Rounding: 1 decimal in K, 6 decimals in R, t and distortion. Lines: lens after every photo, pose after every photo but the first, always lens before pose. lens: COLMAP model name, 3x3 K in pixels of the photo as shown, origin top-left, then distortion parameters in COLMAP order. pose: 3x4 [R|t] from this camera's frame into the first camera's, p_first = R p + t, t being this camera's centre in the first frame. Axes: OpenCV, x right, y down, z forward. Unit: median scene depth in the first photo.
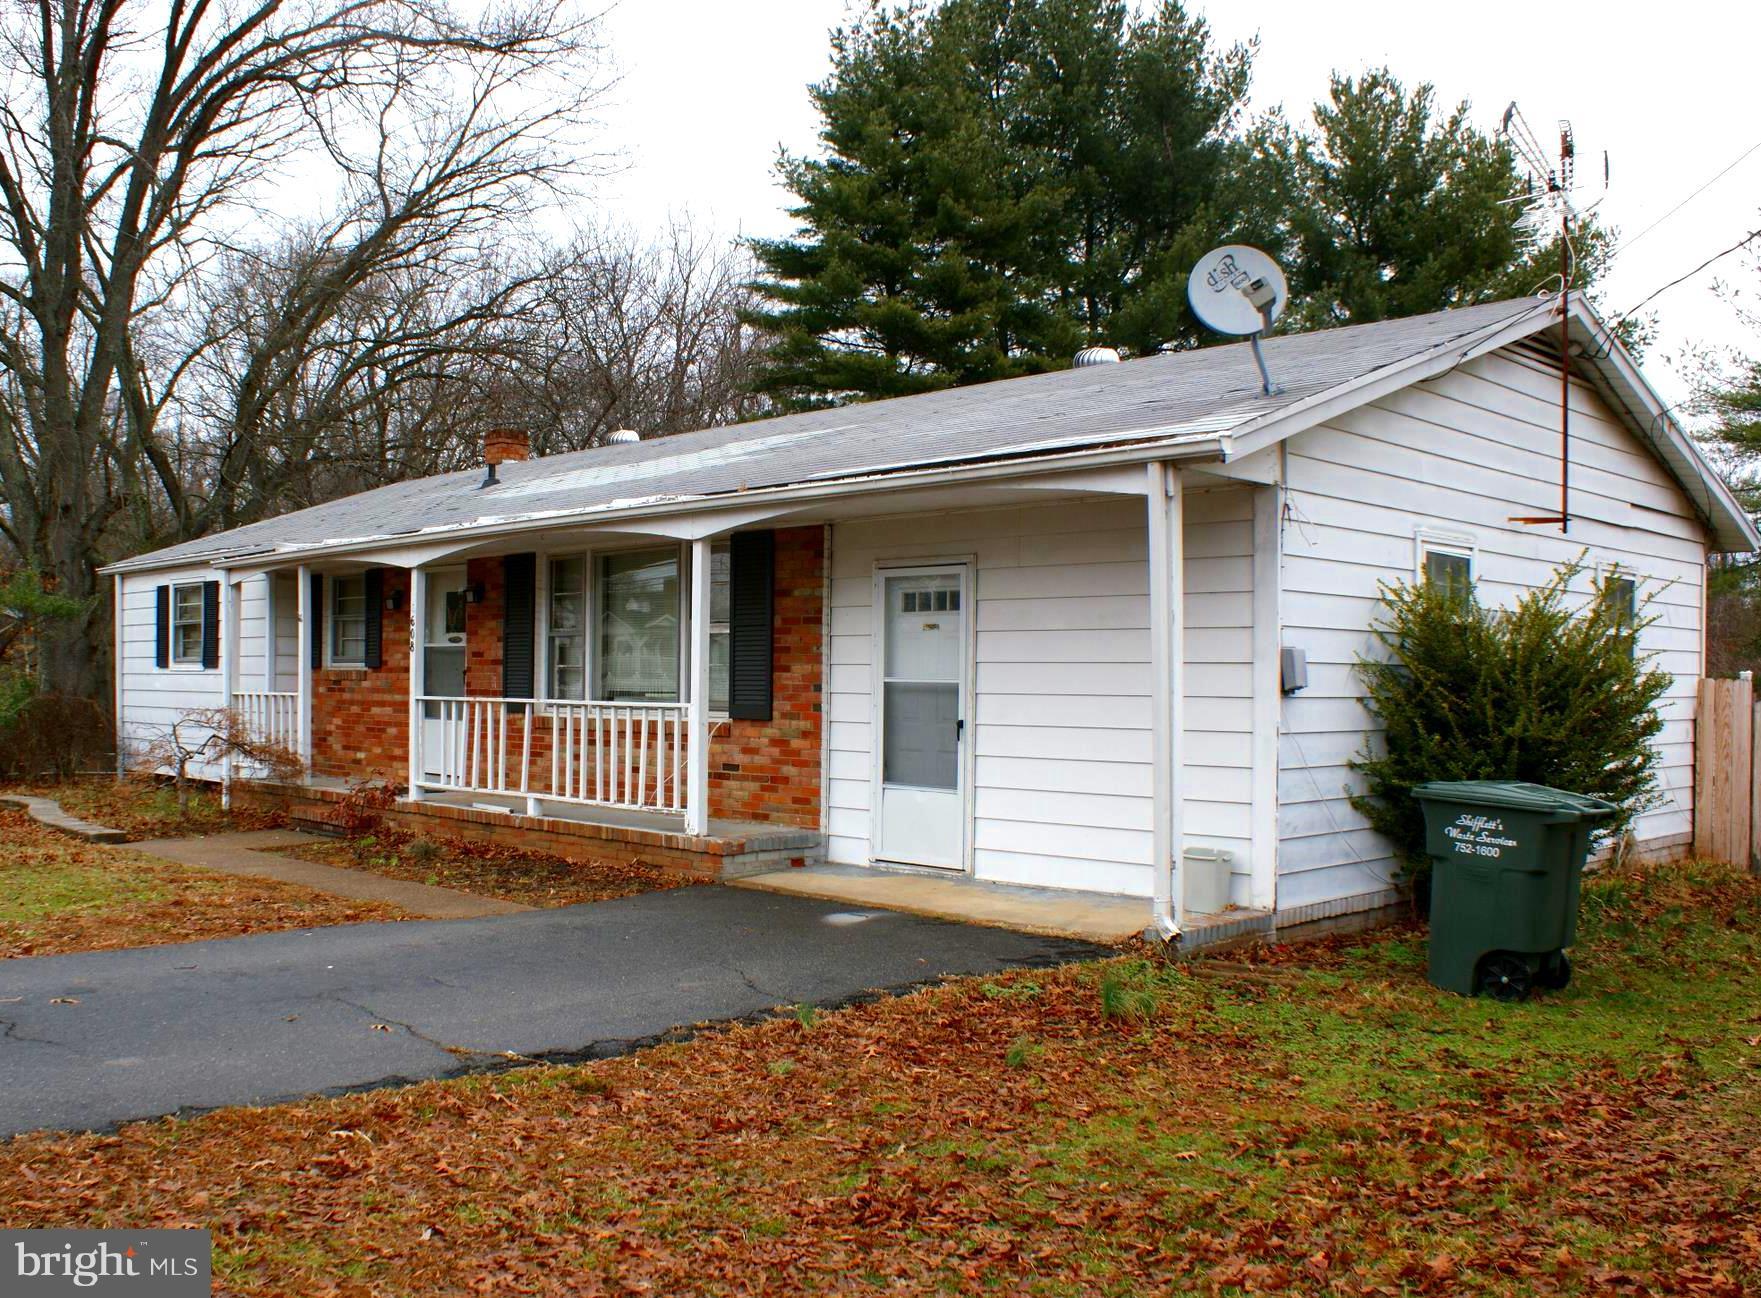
lens RADIAL K [[1603.0, 0, 881.3], [0, 1603.0, 649.7], [0, 0, 1]] dist [-0.104359, 0.000000]
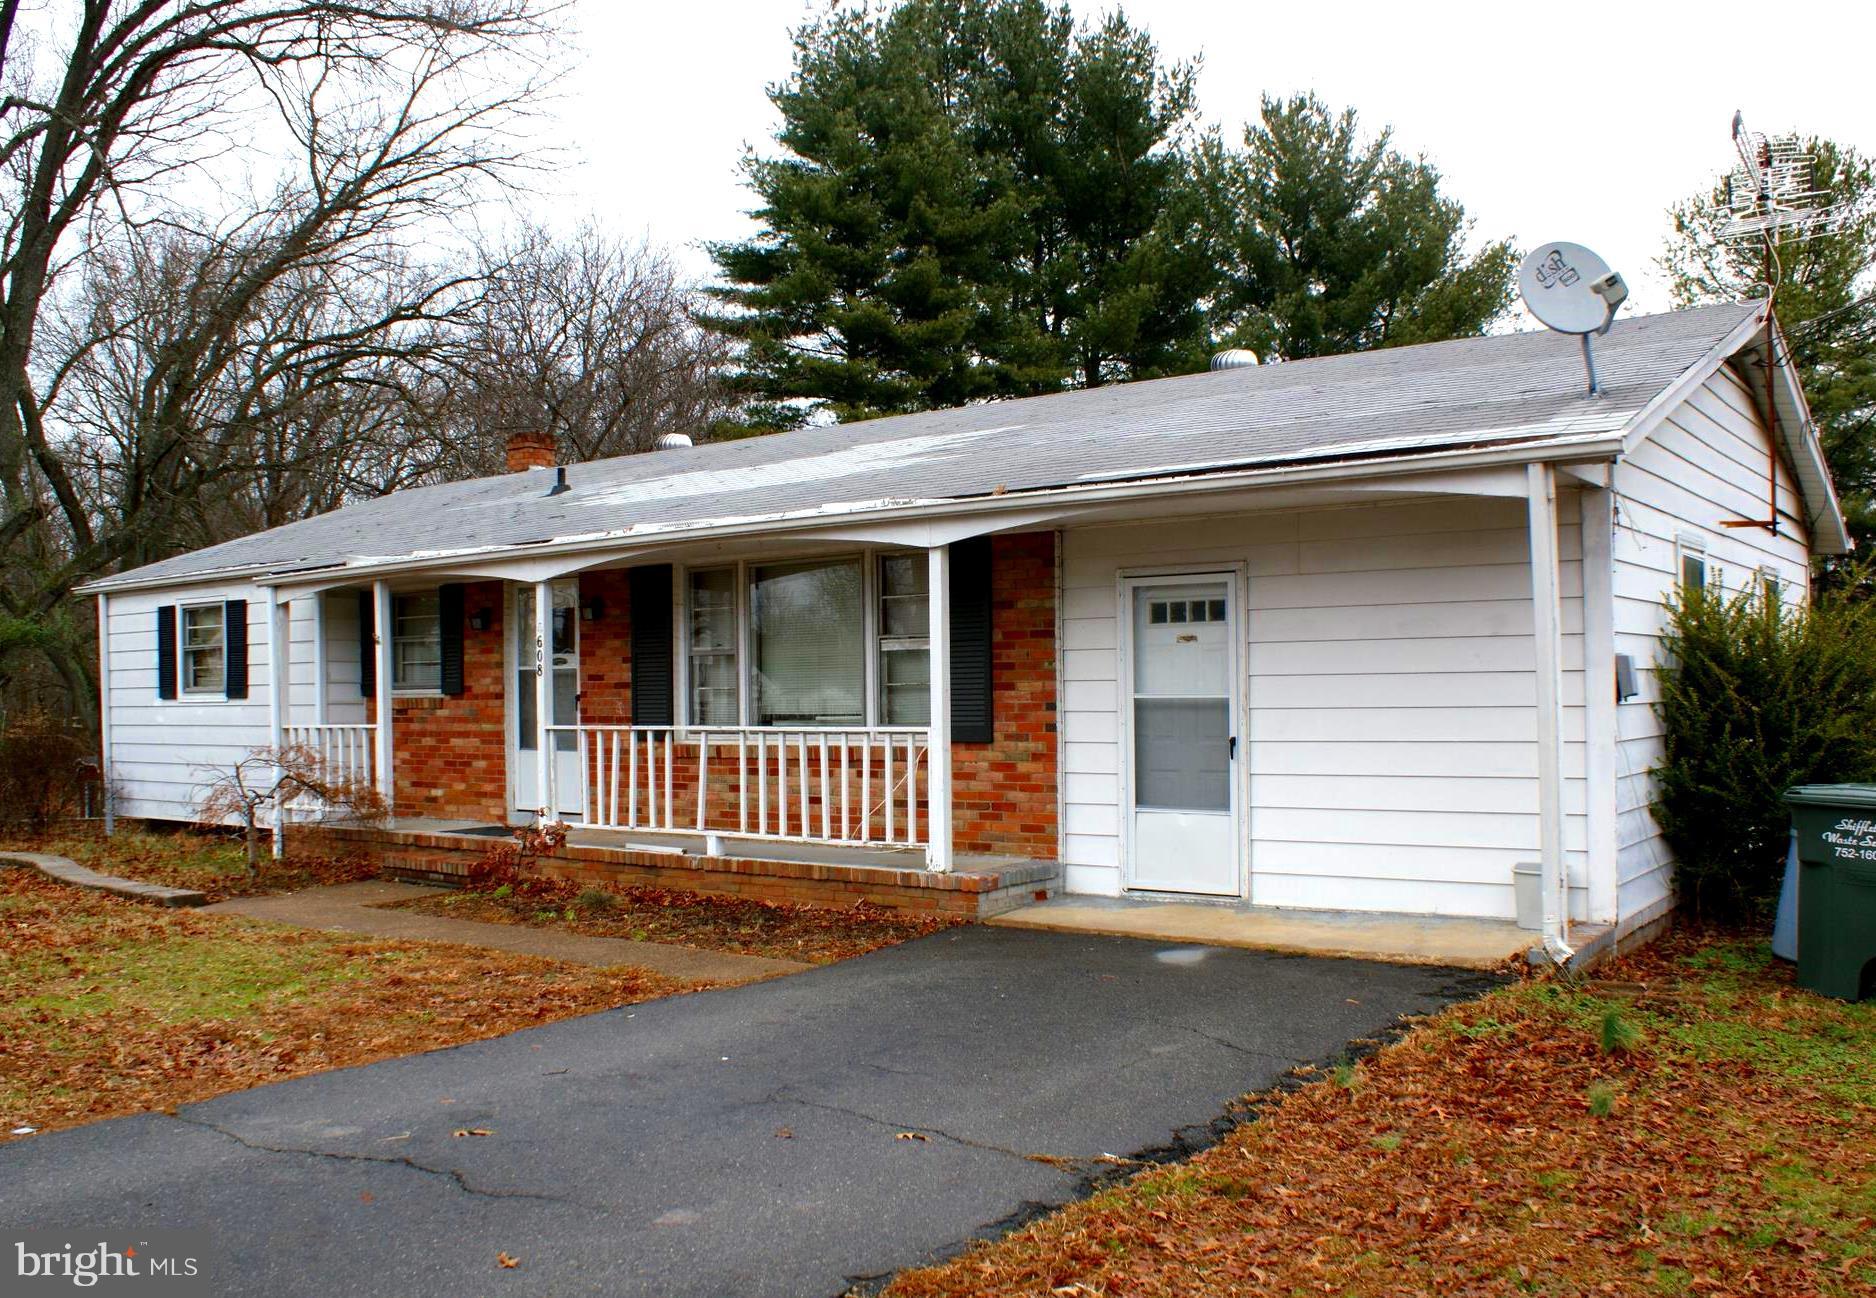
lens RADIAL K [[1565.5, 0, 944.5], [0, 1565.5, 652.0], [0, 0, 1]] dist [-0.114225, 0.063228]
pose [[0.984915, -0.017927, 0.172106, -0.217852], [0.018764, 0.999819, -0.003237, -0.005073], [-0.172017, 0.006418, 0.985073, 0.099334]]
